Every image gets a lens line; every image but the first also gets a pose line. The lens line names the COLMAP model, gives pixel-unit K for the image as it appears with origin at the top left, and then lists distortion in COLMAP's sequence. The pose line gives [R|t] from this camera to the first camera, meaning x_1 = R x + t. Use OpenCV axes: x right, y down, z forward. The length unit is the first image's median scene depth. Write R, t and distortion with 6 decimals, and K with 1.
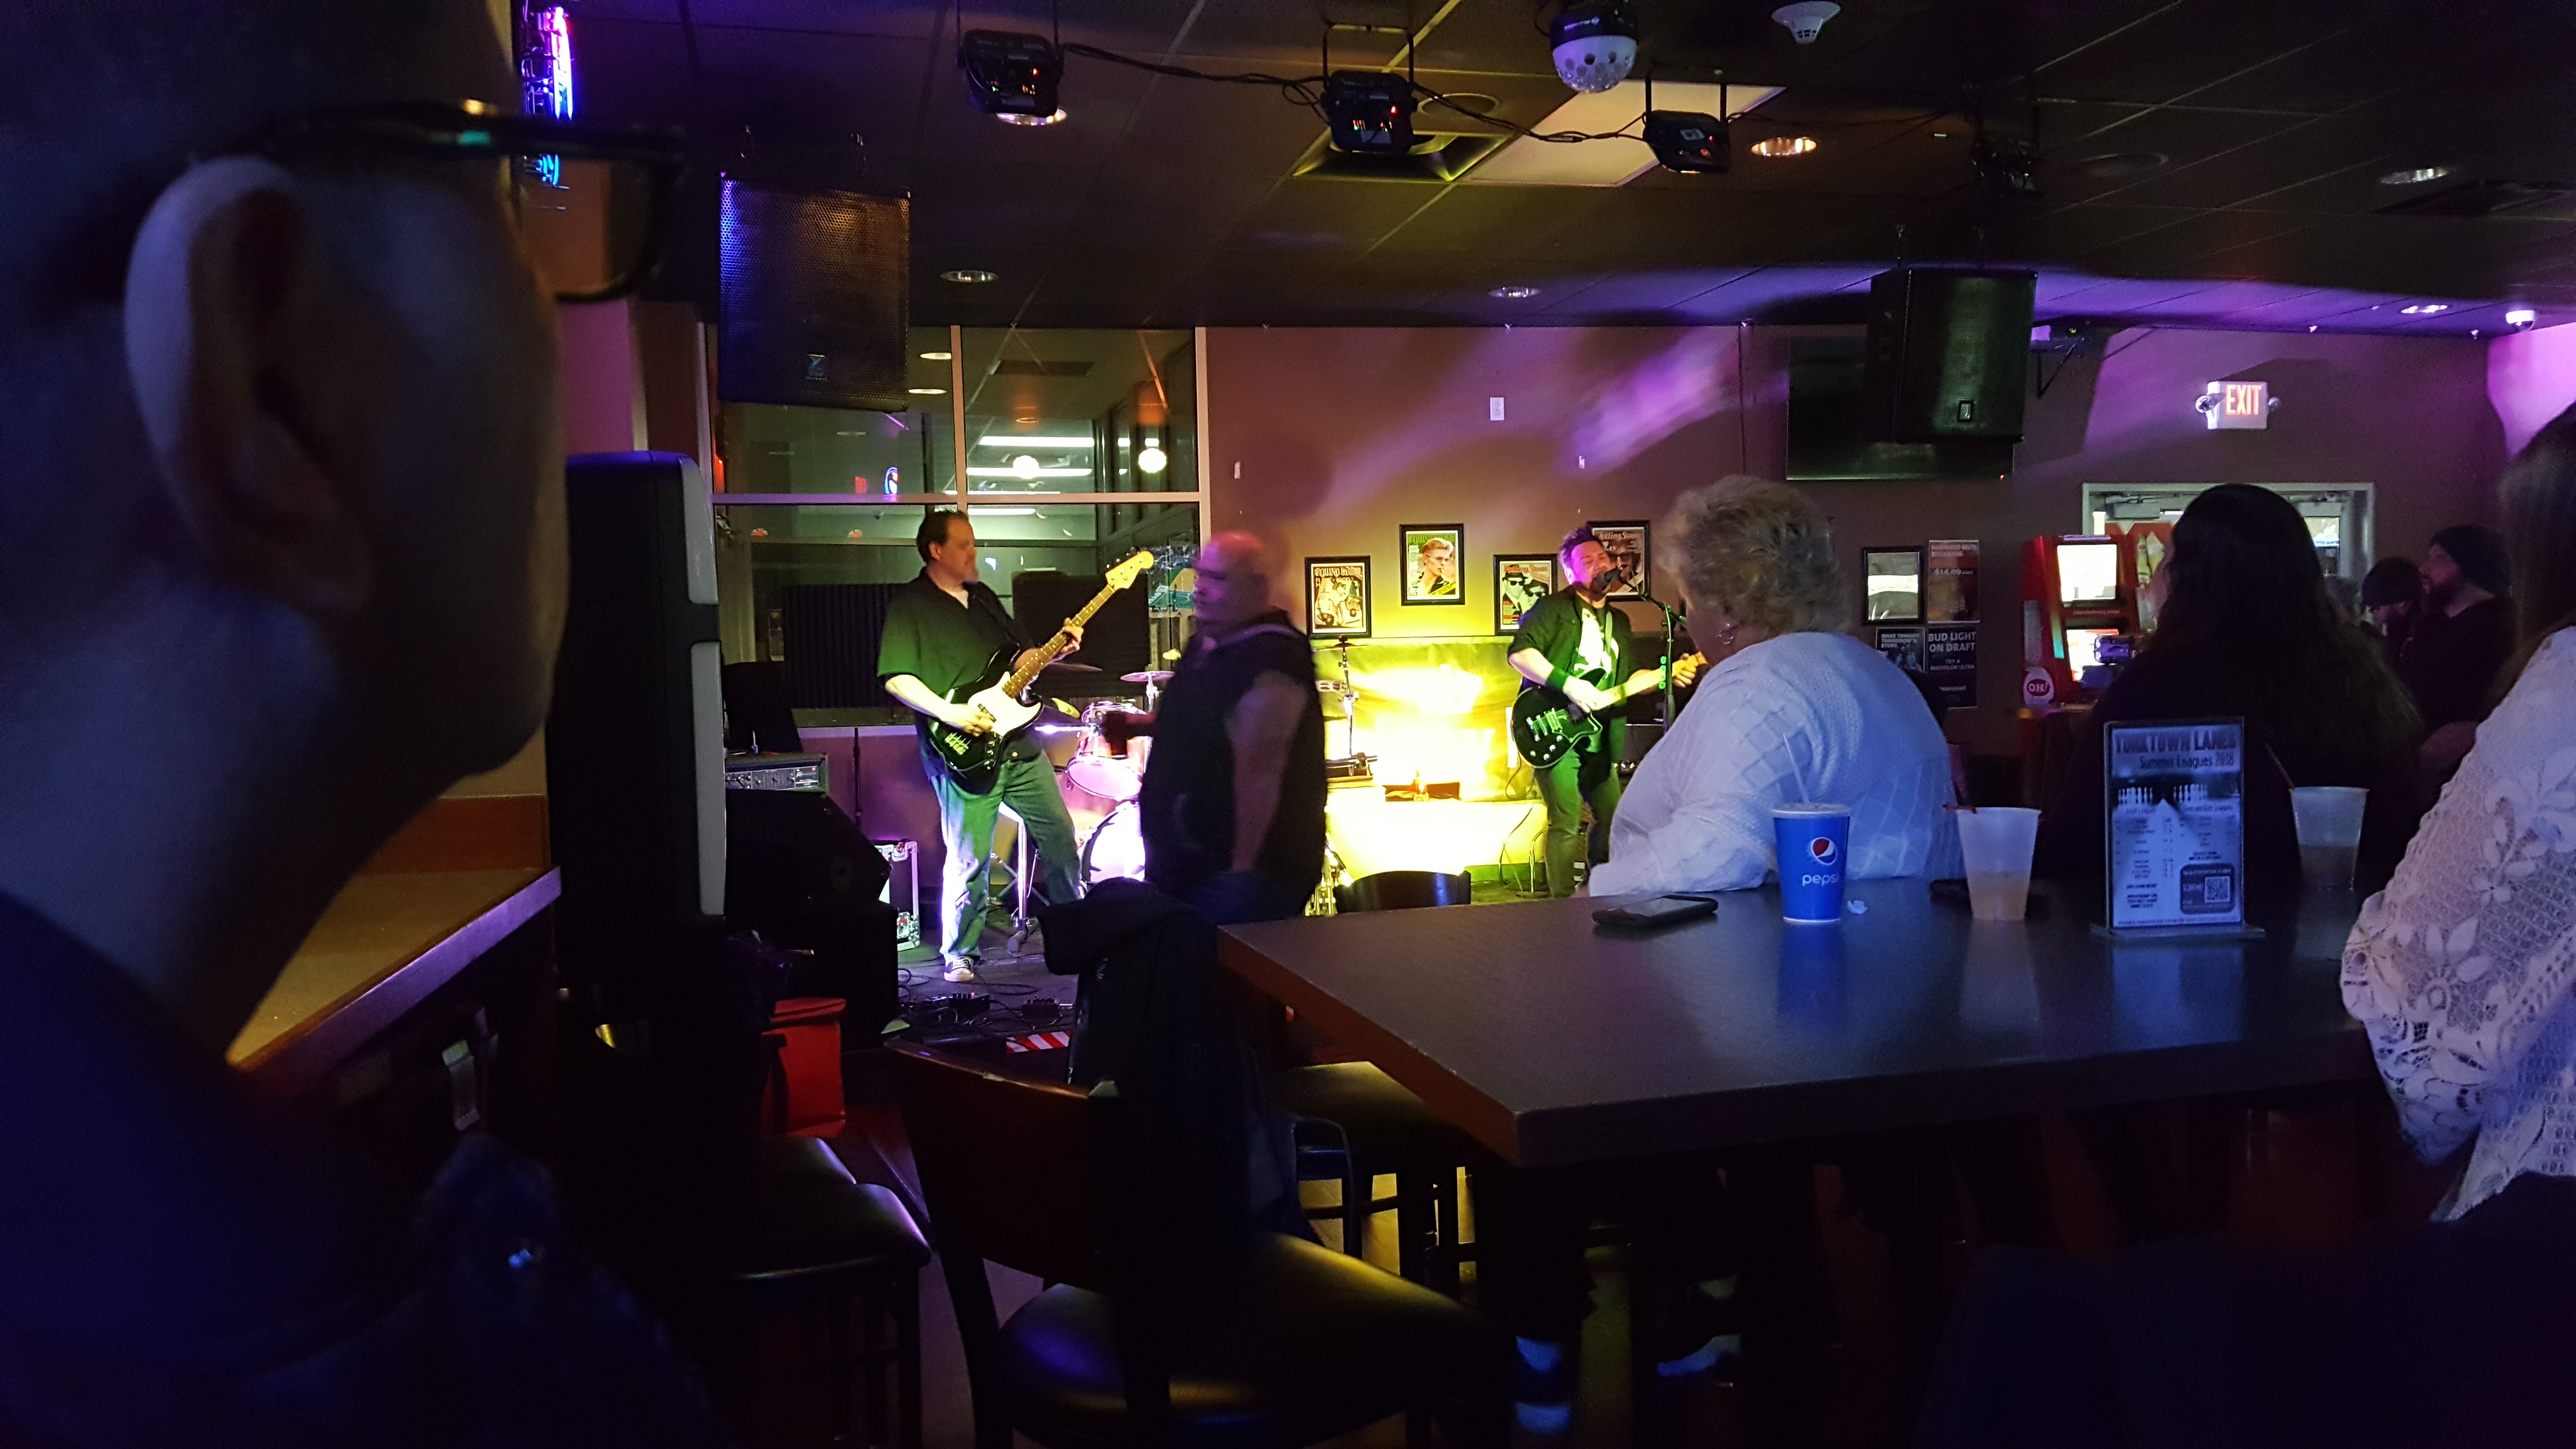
lens RADIAL K [[1814.5, 0, 1327.5], [0, 1814.5, 735.5], [0, 0, 1]] dist [0.064054, -0.101172]
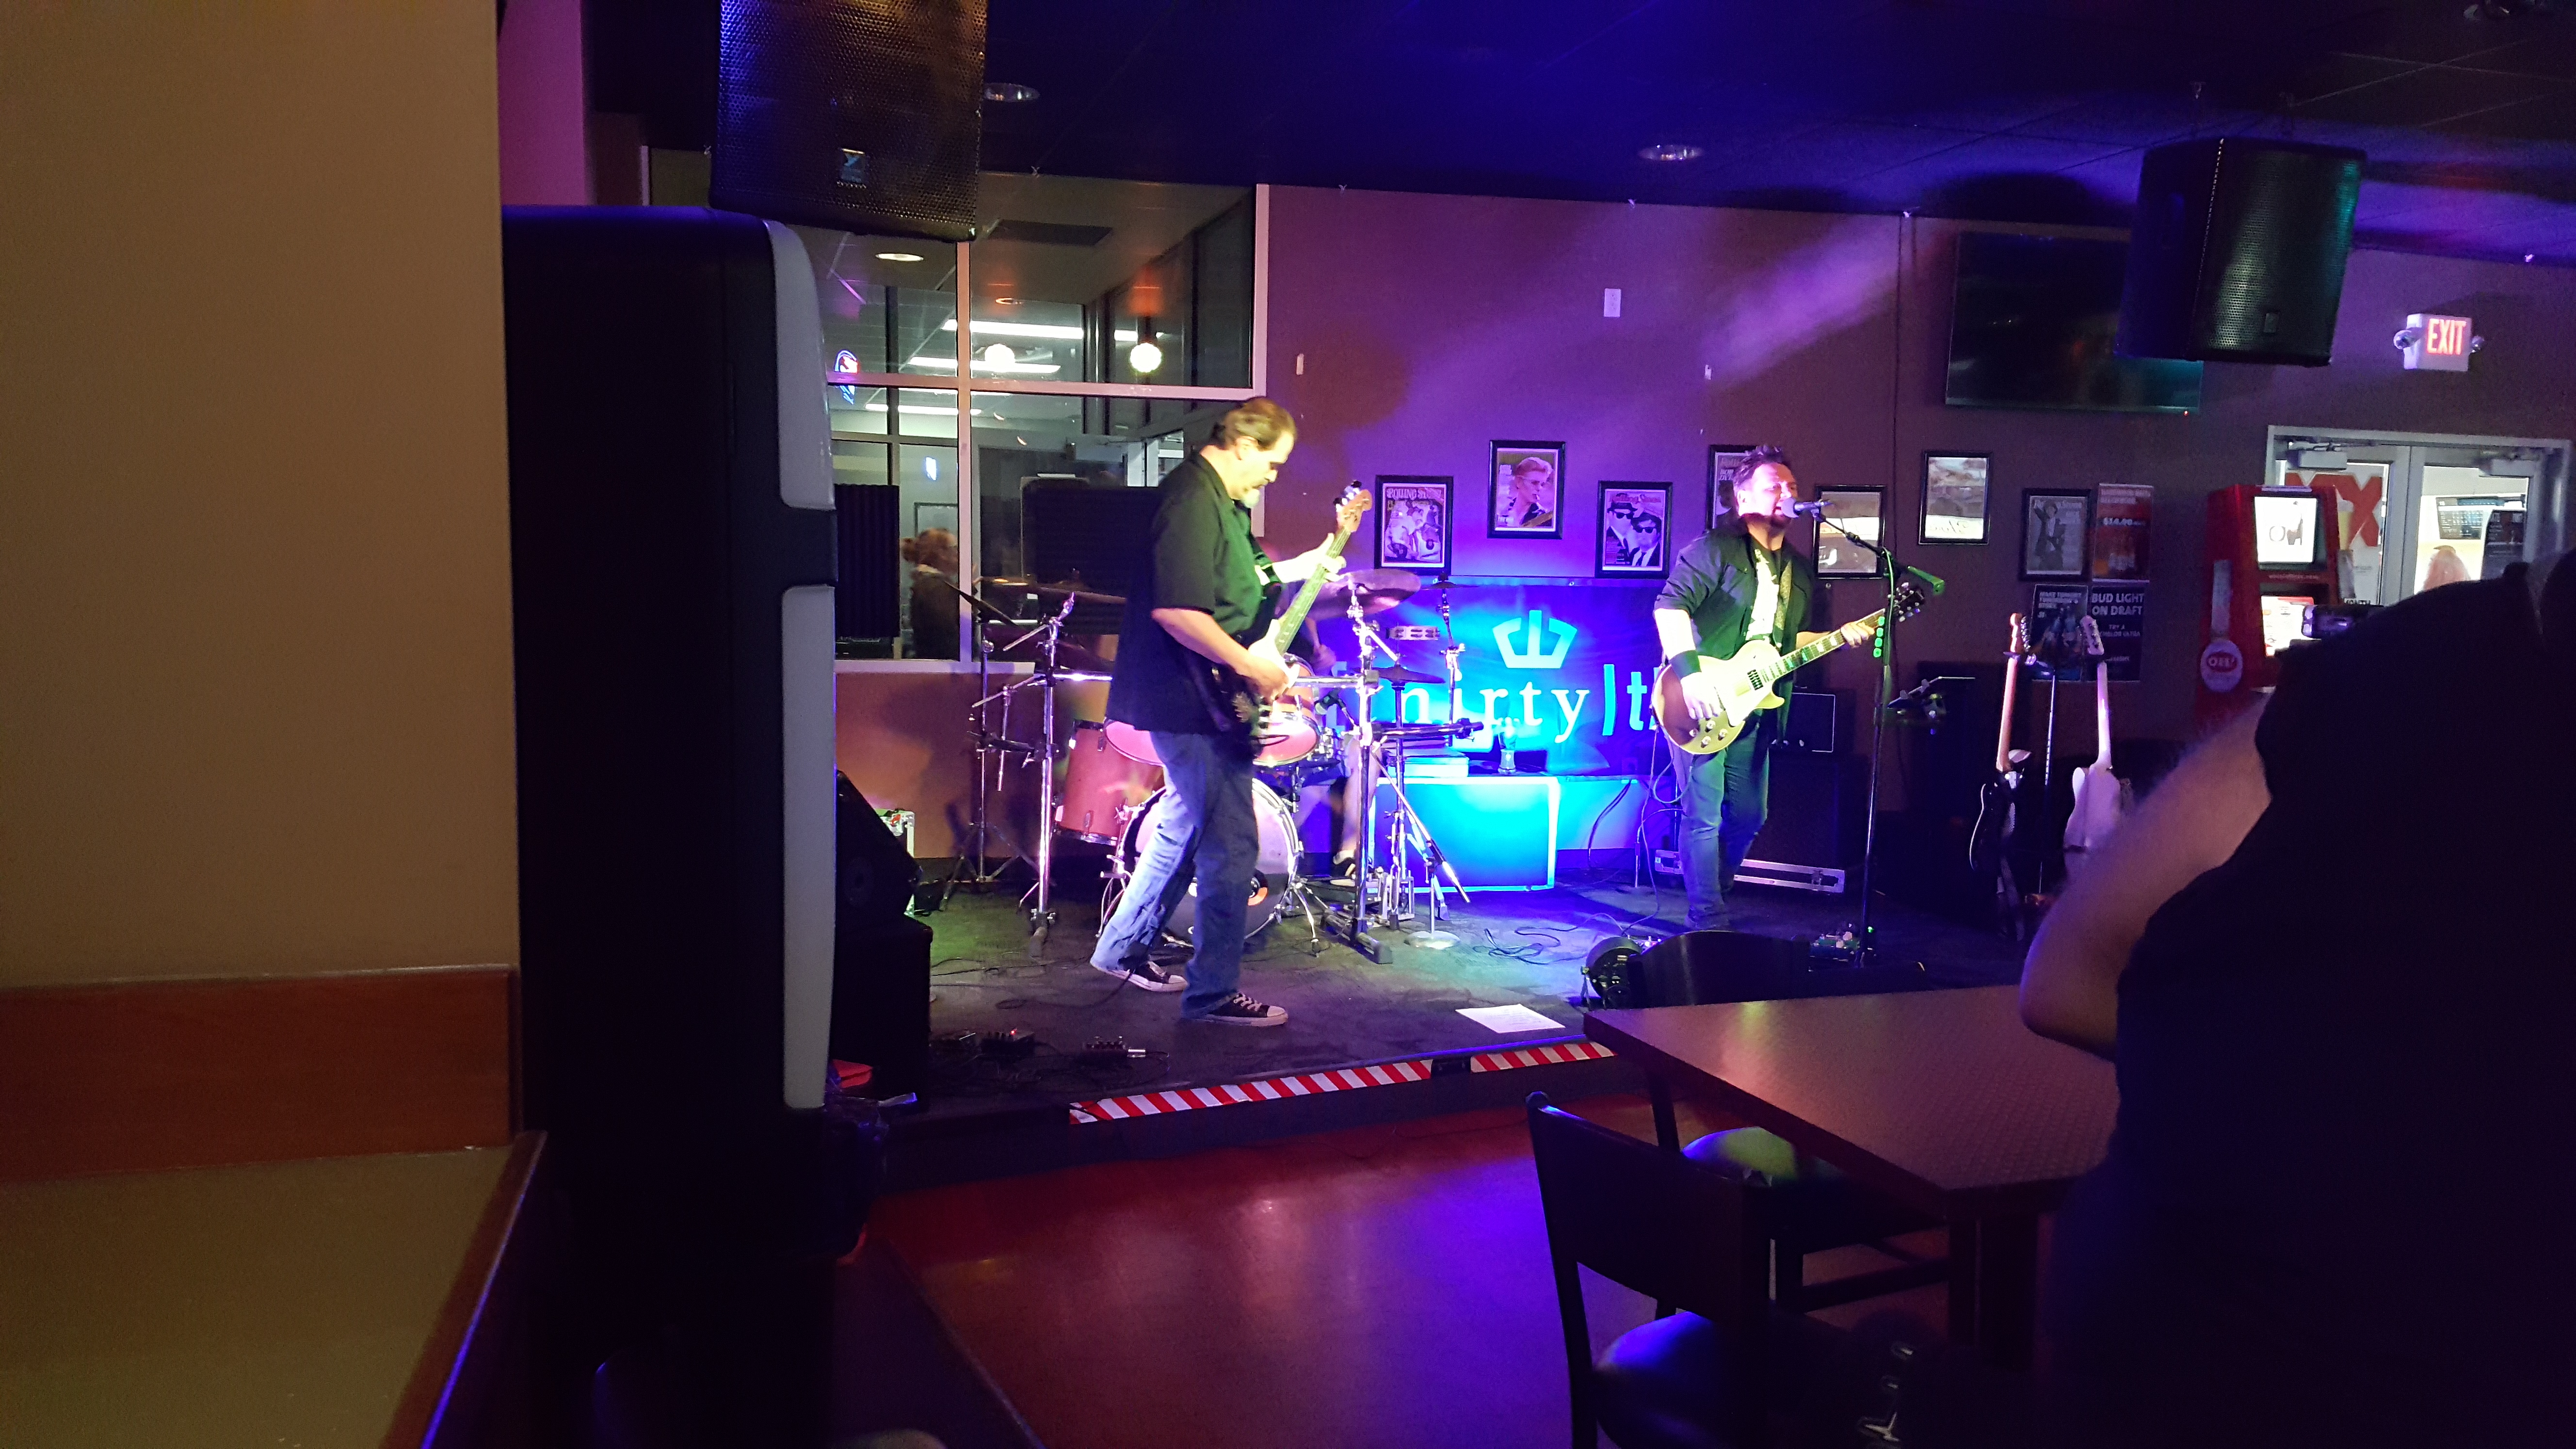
lens RADIAL K [[1814.5, 0, 1318.8], [0, 1814.5, 750.7], [0, 0, 1]] dist [0.064054, -0.101172]
pose [[0.998270, 0.033972, 0.047995, -0.073148], [-0.036352, 0.998106, 0.049635, -0.012206], [-0.046218, -0.051294, 0.997614, 0.163274]]
